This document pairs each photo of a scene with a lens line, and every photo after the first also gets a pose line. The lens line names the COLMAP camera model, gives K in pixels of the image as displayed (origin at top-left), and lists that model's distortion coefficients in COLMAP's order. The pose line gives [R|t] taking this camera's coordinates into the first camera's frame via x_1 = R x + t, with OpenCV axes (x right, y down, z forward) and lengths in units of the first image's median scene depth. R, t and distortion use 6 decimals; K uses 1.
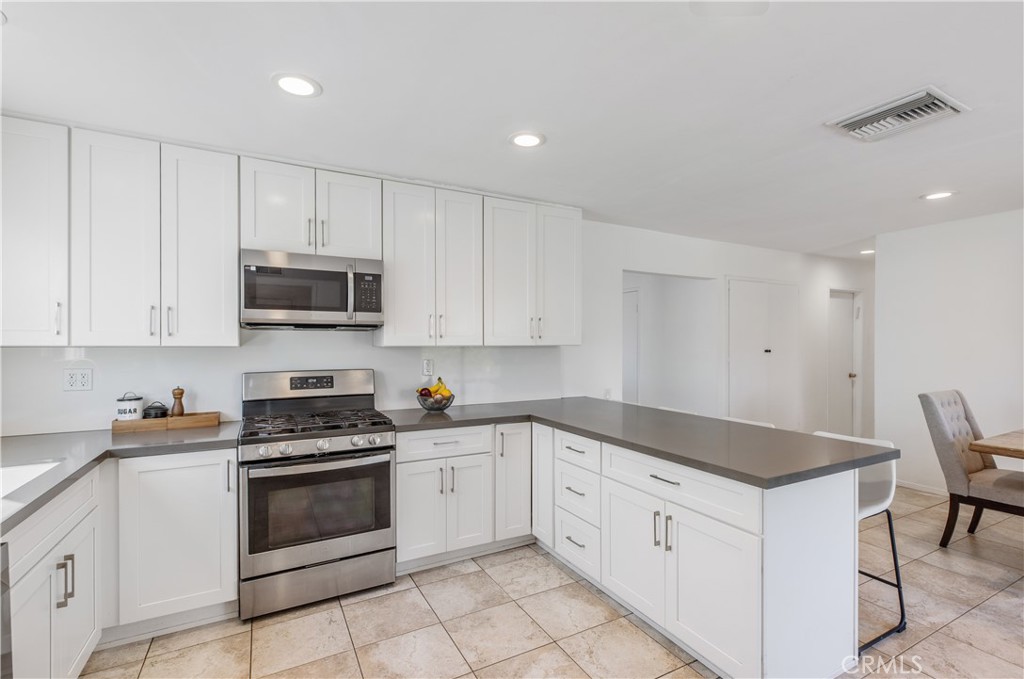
lens RADIAL K [[470.1, 0, 511.4], [0, 470.1, 346.9], [0, 0, 1]] dist [-0.001324, 0.000519]
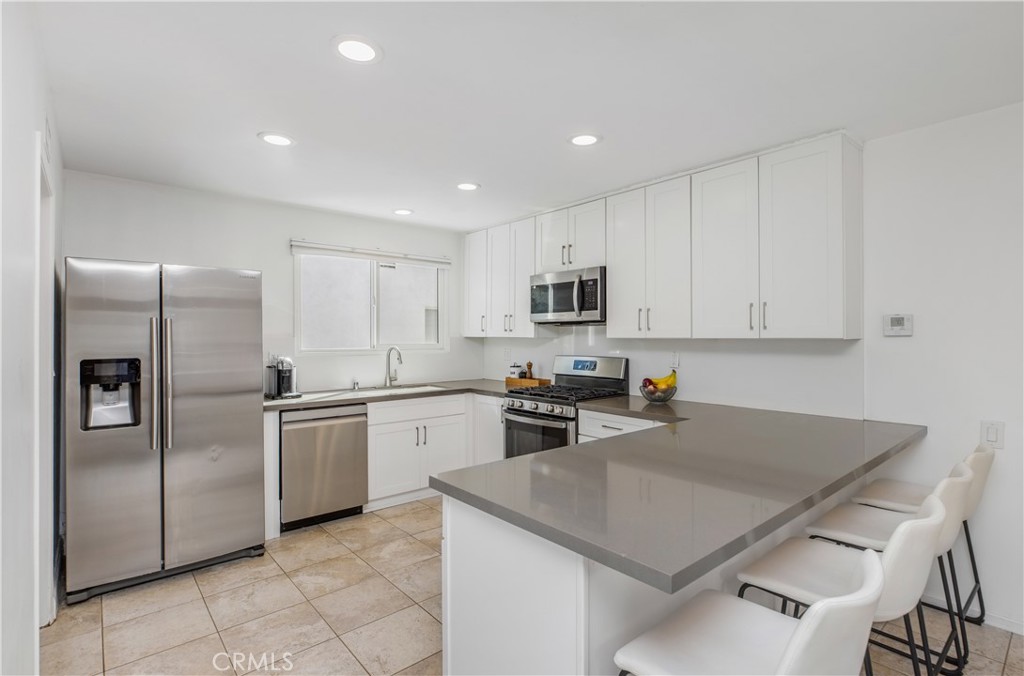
lens RADIAL K [[498.9, 0, 511.3], [0, 498.9, 330.7], [0, 0, 1]] dist [0.001556, 0.000015]
pose [[0.200299, -0.007671, -0.979705, 0.953575], [-0.011044, 0.999888, -0.010087, -0.005508], [0.979673, 0.012840, 0.200192, 0.545123]]
